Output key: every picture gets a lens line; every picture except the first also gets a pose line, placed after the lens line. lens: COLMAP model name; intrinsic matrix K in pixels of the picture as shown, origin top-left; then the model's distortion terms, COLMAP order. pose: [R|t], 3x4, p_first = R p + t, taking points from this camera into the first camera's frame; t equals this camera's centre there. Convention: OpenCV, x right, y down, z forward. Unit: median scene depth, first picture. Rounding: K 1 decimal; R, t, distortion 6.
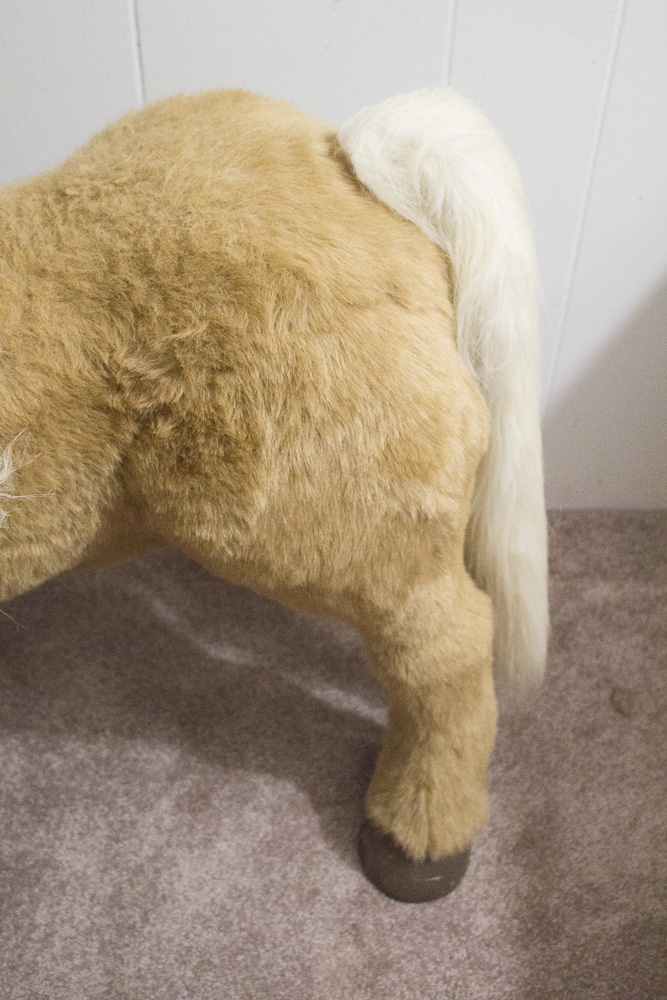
lens RADIAL K [[1275.8, 0, 333.5], [0, 1275.8, 500.0], [0, 0, 1]] dist [-0.066358, -0.010833]
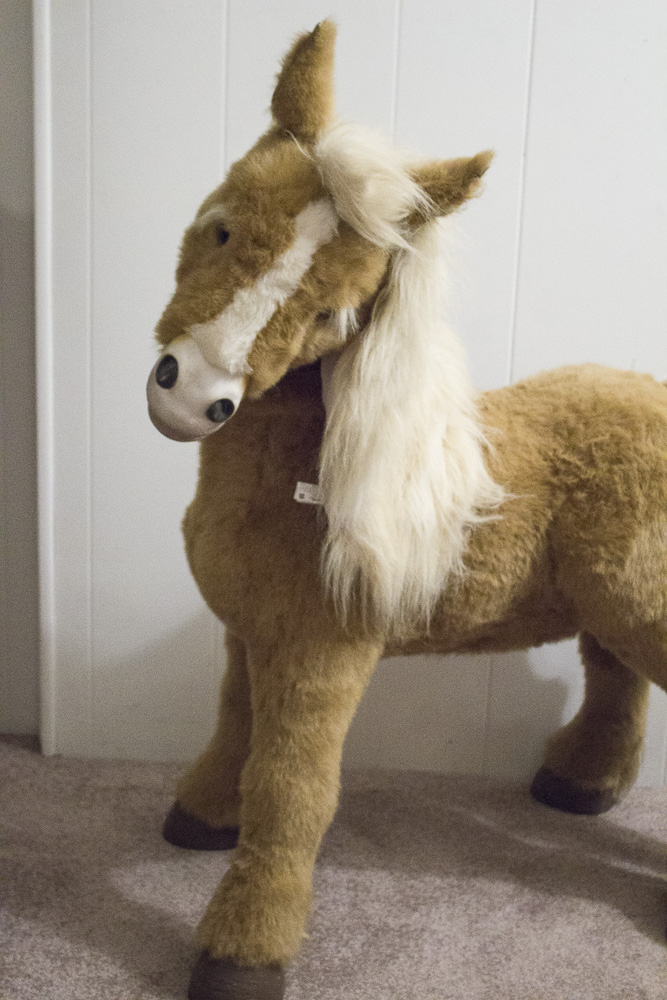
lens RADIAL K [[1569.2, 0, 333.5], [0, 1569.2, 500.0], [0, 0, 1]] dist [-0.024387, 0.131124]
pose [[0.998757, 0.028224, -0.041078, -0.383460], [-0.045993, 0.839452, -0.541484, 1.131765], [0.019201, 0.542701, 0.839707, -0.821931]]
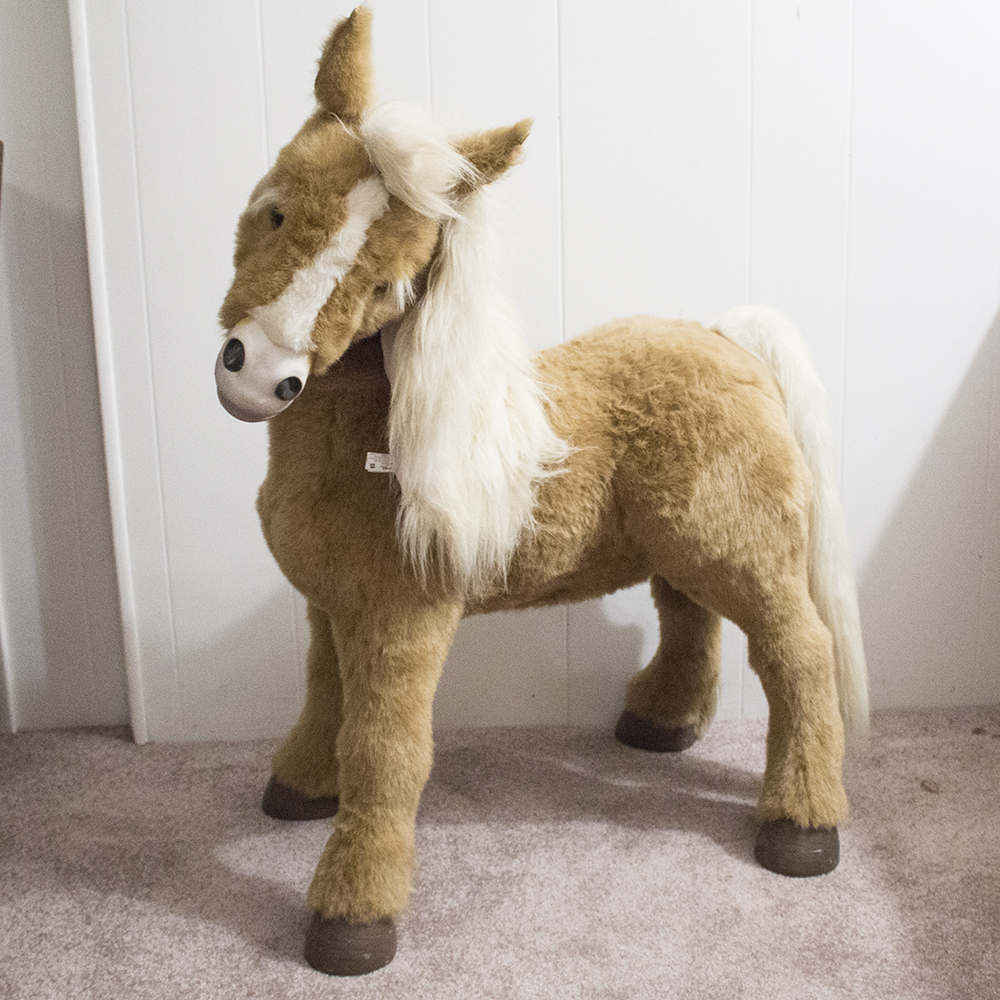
lens RADIAL K [[1590.5, 0, 500.0], [0, 1590.5, 500.0], [0, 0, 1]] dist [-0.126407, 0.095031]
pose [[0.998074, -0.055429, 0.027839, -0.400707], [0.061789, 0.849194, -0.524453, 1.182295], [0.005429, 0.525163, 0.850984, -0.886527]]
